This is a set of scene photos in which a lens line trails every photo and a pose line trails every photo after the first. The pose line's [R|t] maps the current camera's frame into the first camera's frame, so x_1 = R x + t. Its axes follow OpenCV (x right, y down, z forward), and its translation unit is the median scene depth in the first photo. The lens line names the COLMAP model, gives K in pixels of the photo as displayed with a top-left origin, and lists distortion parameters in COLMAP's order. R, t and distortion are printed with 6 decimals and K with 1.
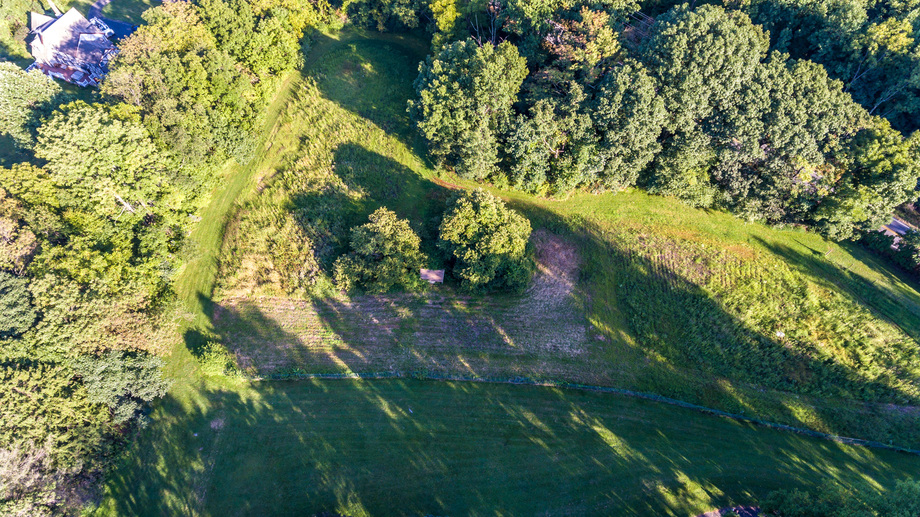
lens RADIAL K [[543.8, 0, 452.5], [0, 543.8, 261.6], [0, 0, 1]] dist [0.001468, -0.002573]
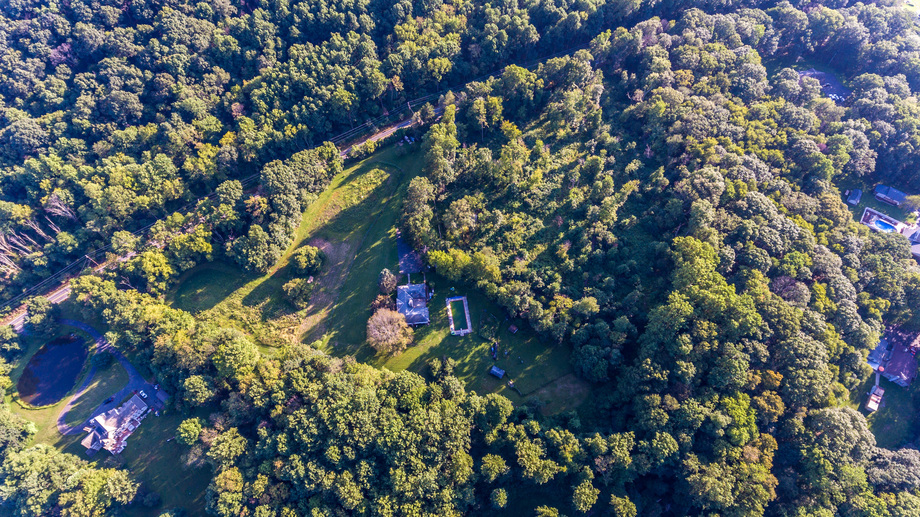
lens RADIAL K [[543.8, 0, 455.1], [0, 543.8, 262.5], [0, 0, 1]] dist [0.001468, -0.002573]
pose [[0.217390, -0.858684, 0.464116, -1.237171], [0.853916, 0.397640, 0.335722, -0.359635], [-0.472830, 0.323333, 0.819687, -1.985393]]
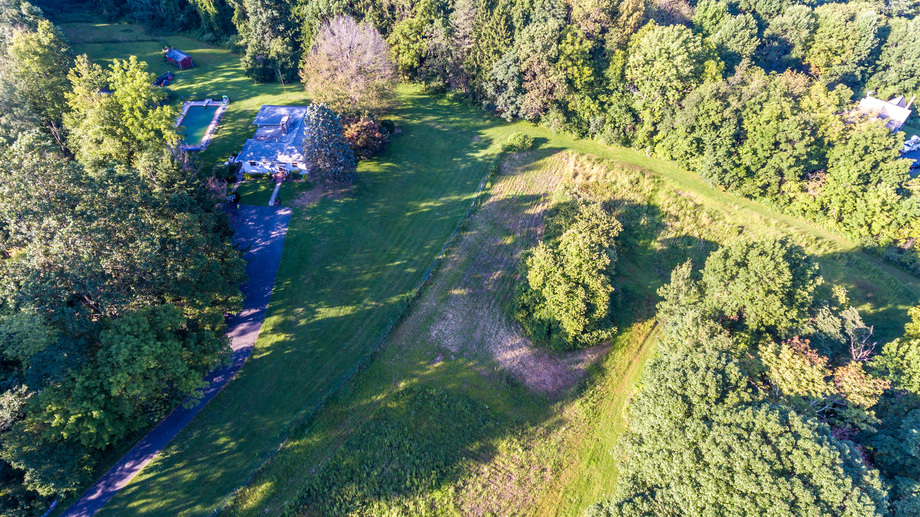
lens RADIAL K [[543.8, 0, 455.4], [0, 543.8, 251.6], [0, 0, 1]] dist [0.001468, -0.002573]
pose [[-0.346603, 0.689439, -0.636035, 0.713337], [-0.813219, 0.117073, 0.570060, -0.458804], [0.467484, 0.714820, 0.520087, 0.346296]]
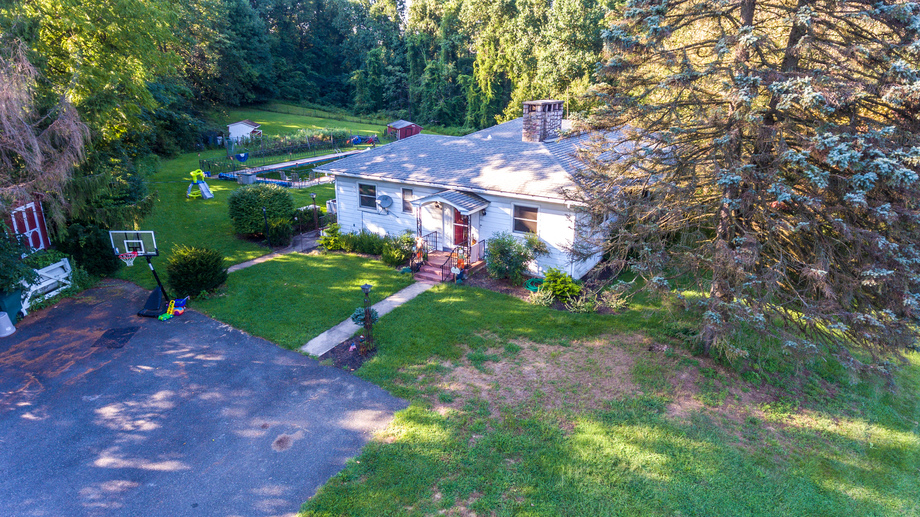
lens RADIAL K [[543.8, 0, 457.2], [0, 543.8, 258.5], [0, 0, 1]] dist [0.001468, -0.002573]
pose [[-0.770735, 0.235318, -0.592109, 0.138568], [-0.537504, 0.258877, 0.802541, 0.281750], [0.342135, 0.936808, -0.073041, 0.679010]]
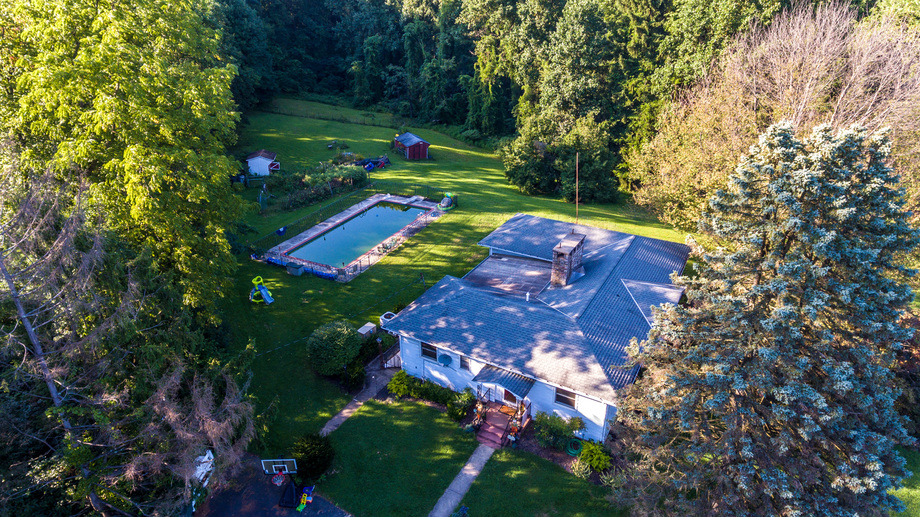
lens RADIAL K [[543.8, 0, 463.6], [0, 543.8, 253.1], [0, 0, 1]] dist [0.001468, -0.002573]
pose [[-0.741692, 0.318988, -0.590033, 0.165326], [-0.564937, 0.177118, 0.805900, 0.229799], [0.361579, 0.931061, 0.048841, 0.546486]]
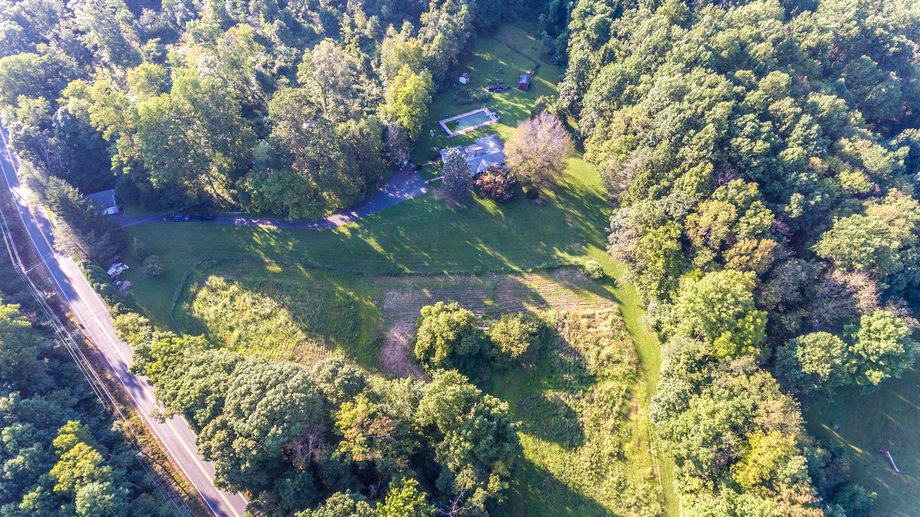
lens RADIAL K [[543.8, 0, 456.9], [0, 543.8, 257.8], [0, 0, 1]] dist [0.001468, -0.002573]
pose [[-0.994191, 0.103759, -0.028595, 0.046337], [-0.060013, -0.313893, 0.947560, -1.370874], [0.089342, 0.943772, 0.318296, 0.340470]]
